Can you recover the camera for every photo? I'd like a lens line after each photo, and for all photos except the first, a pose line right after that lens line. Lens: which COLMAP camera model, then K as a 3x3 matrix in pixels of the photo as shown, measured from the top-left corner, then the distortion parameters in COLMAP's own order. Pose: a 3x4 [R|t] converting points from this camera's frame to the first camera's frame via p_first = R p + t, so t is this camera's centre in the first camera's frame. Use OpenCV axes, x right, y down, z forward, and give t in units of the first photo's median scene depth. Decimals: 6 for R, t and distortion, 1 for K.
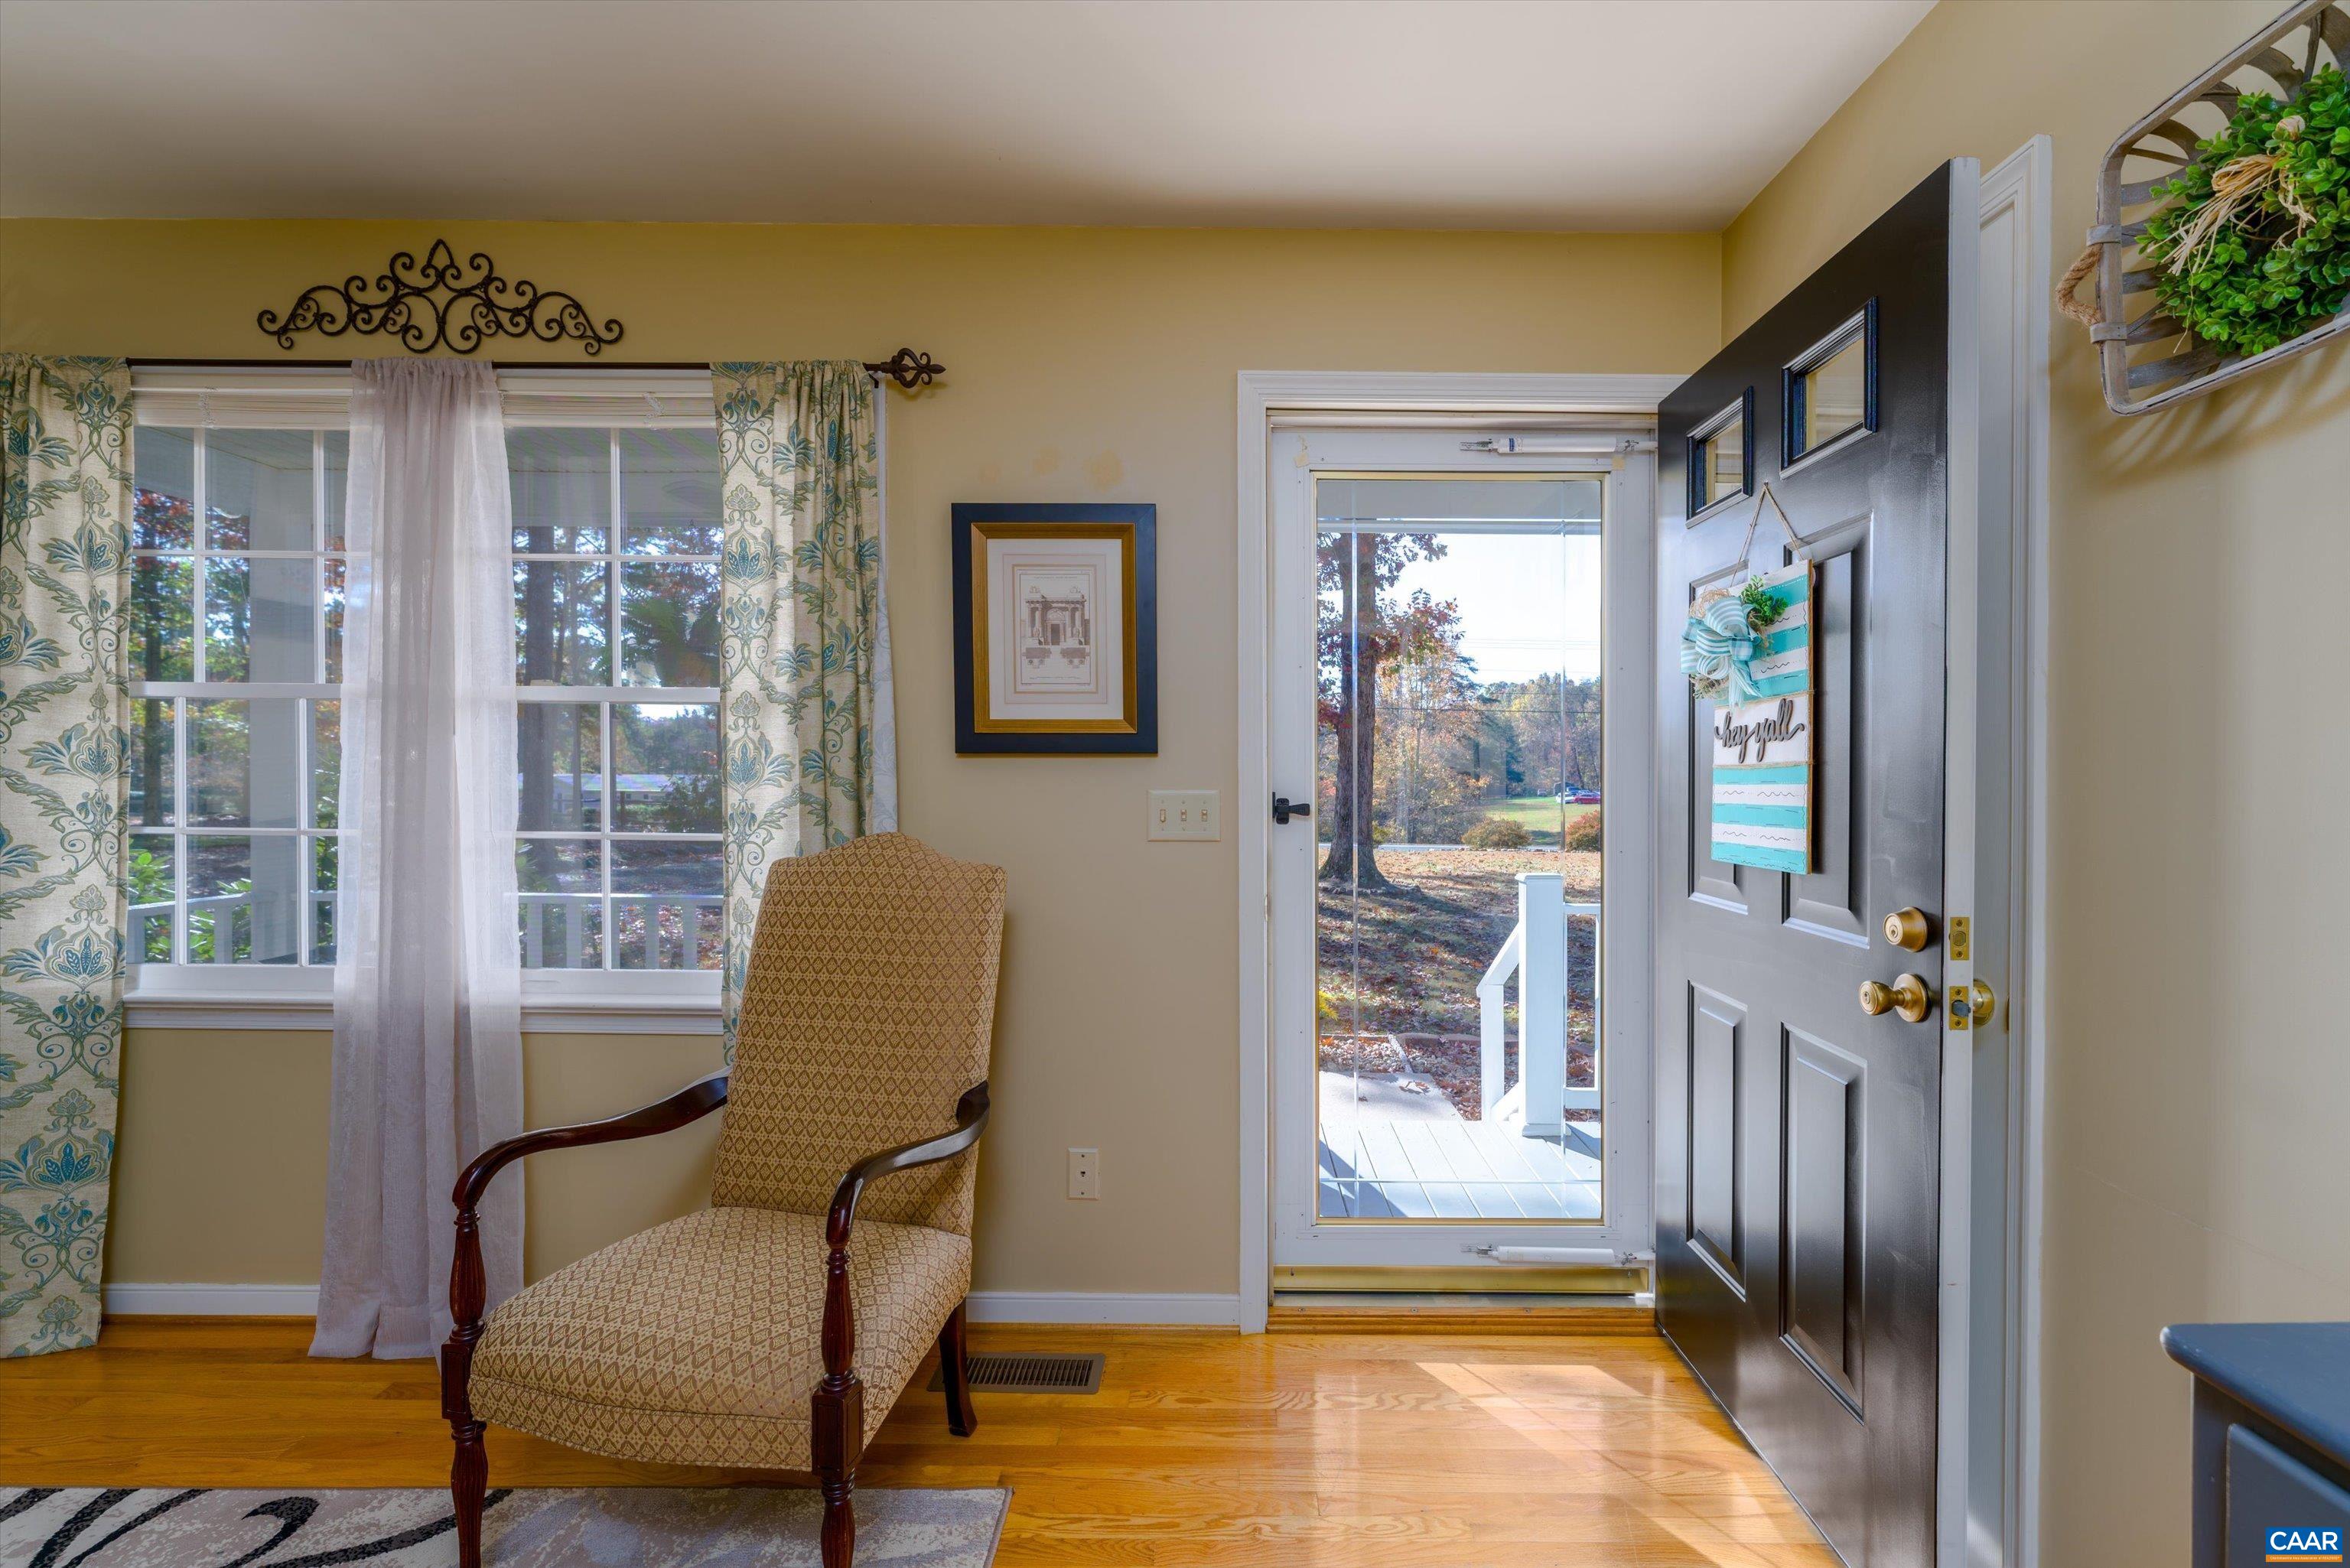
lens RADIAL K [[966.7, 0, 1183.5], [0, 966.7, 792.5], [0, 0, 1]] dist [-0.003587, 0.000368]
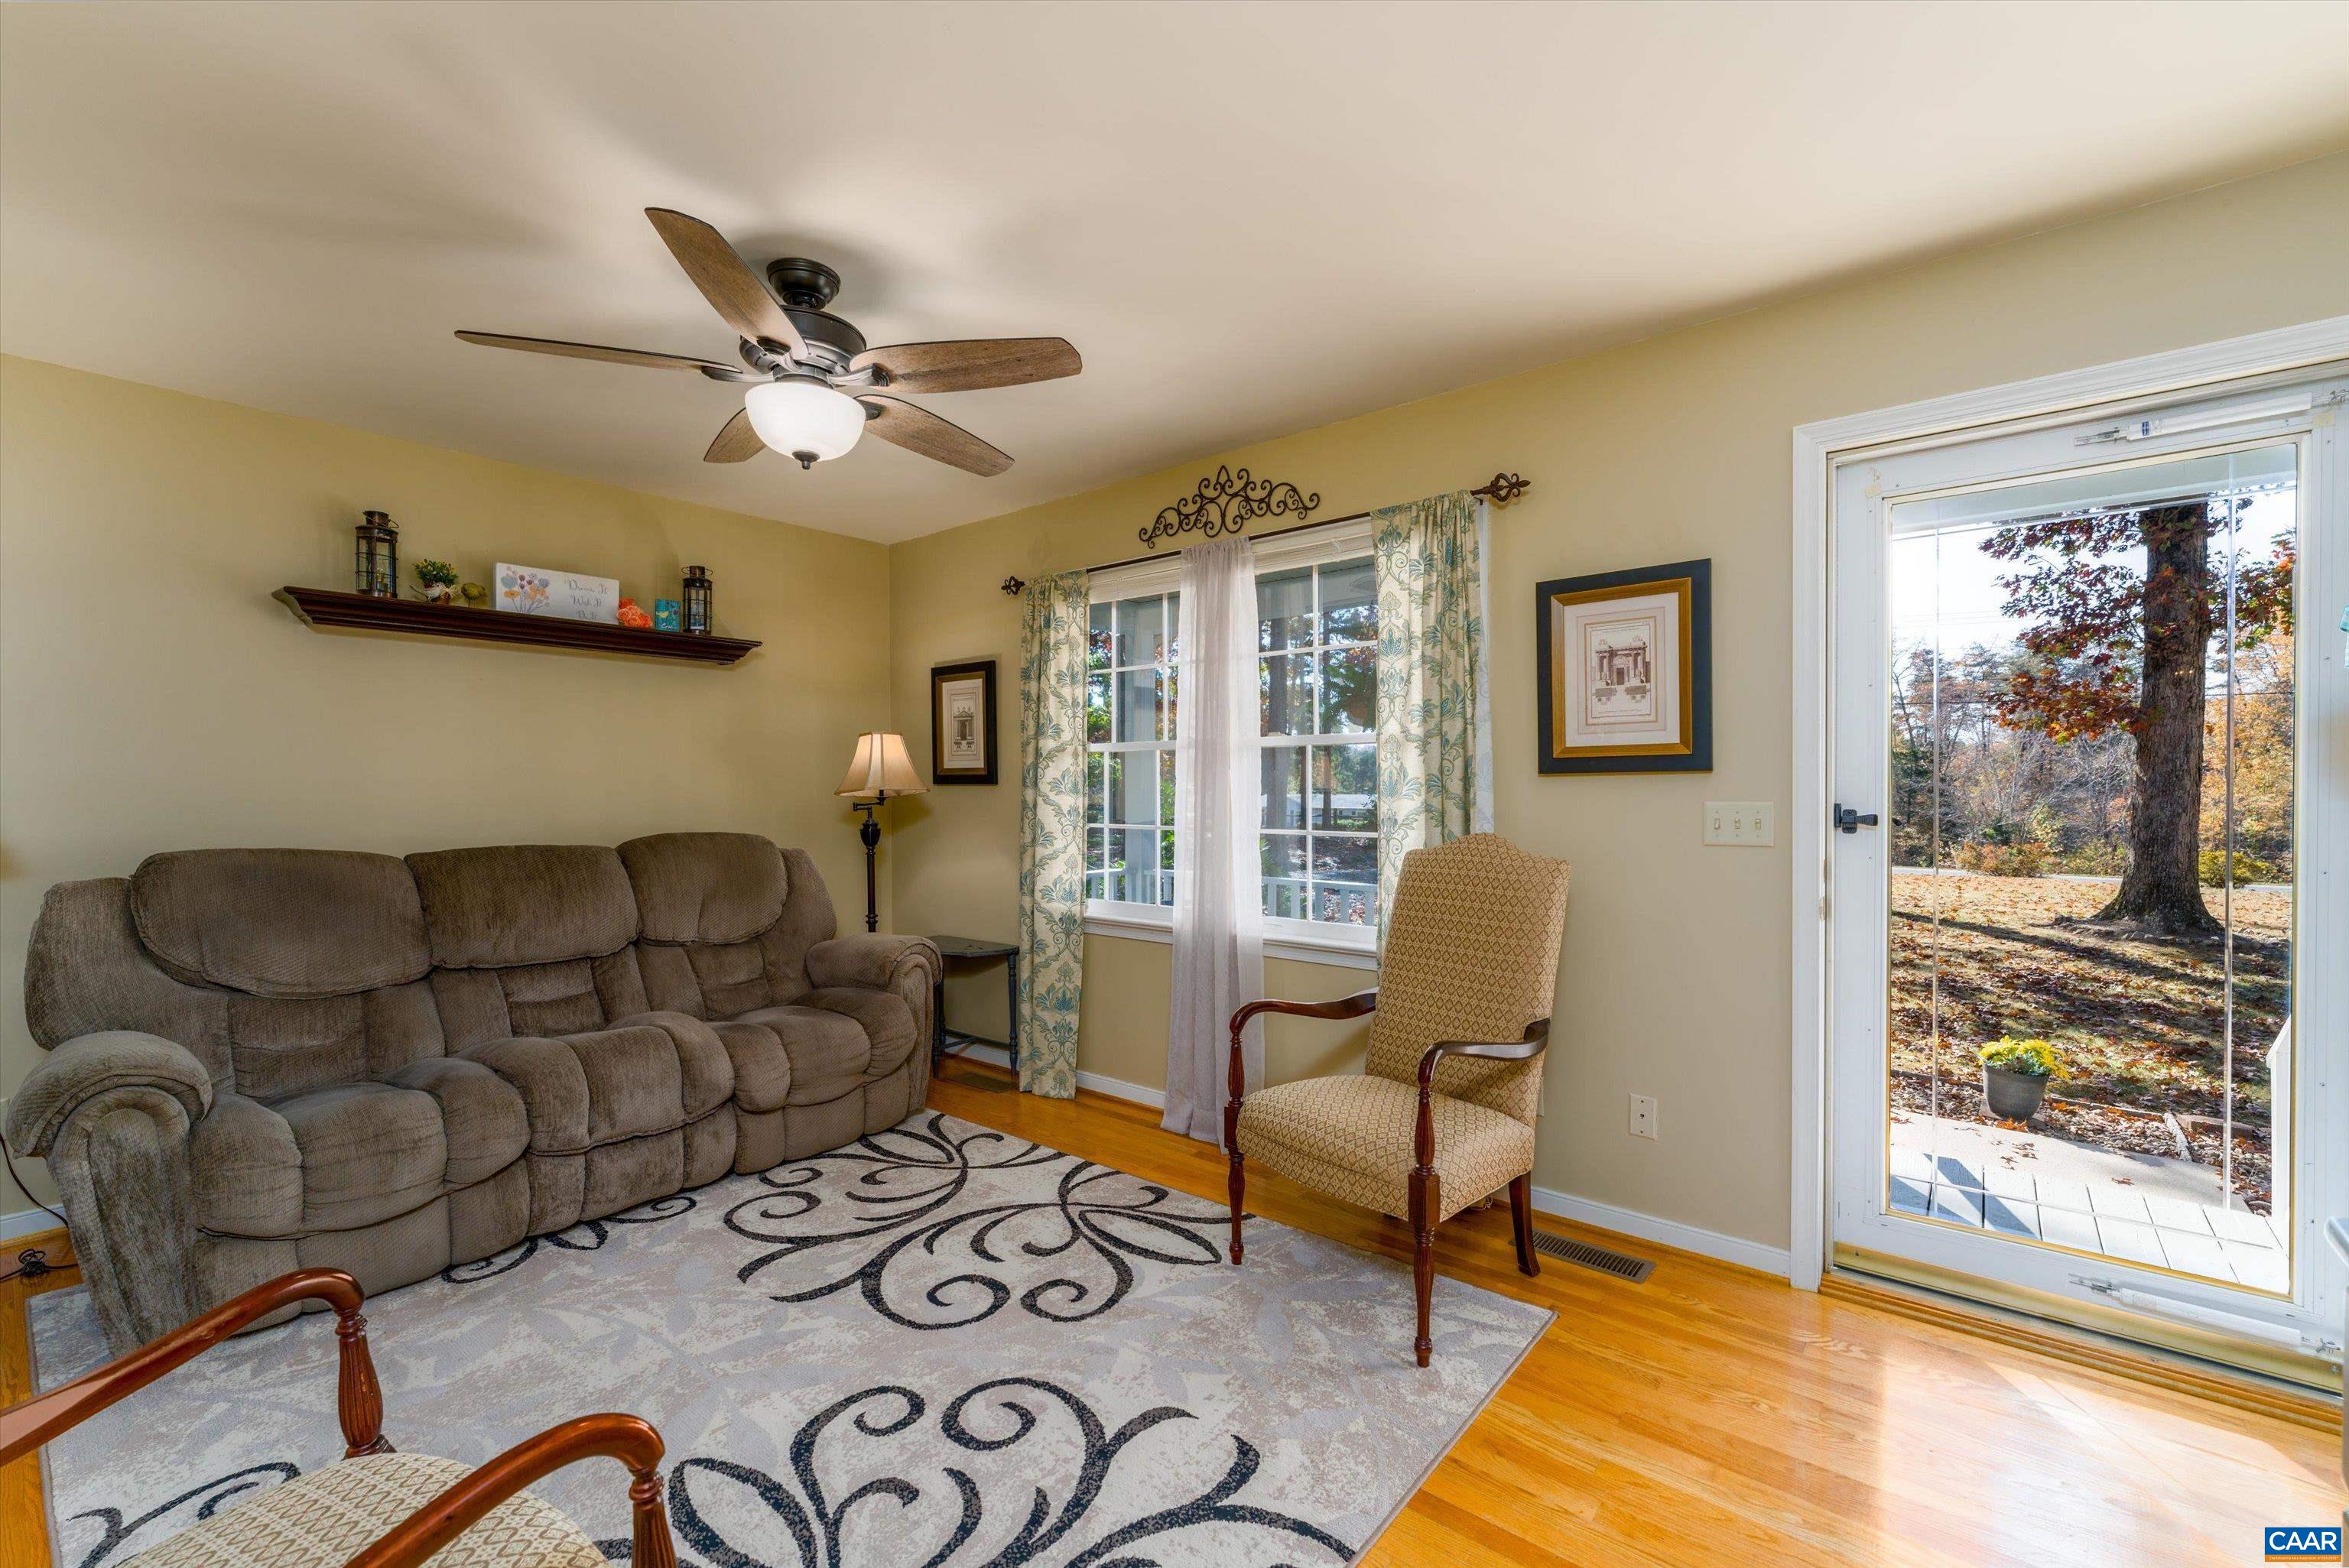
lens RADIAL K [[966.2, 0, 1176.8], [0, 966.2, 799.4], [0, 0, 1]] dist [-0.003587, 0.000368]
pose [[0.768101, -0.004170, -0.640315, 0.224416], [-0.003667, 0.999934, -0.010911, 0.009822], [0.640318, 0.010729, 0.768035, -0.314906]]
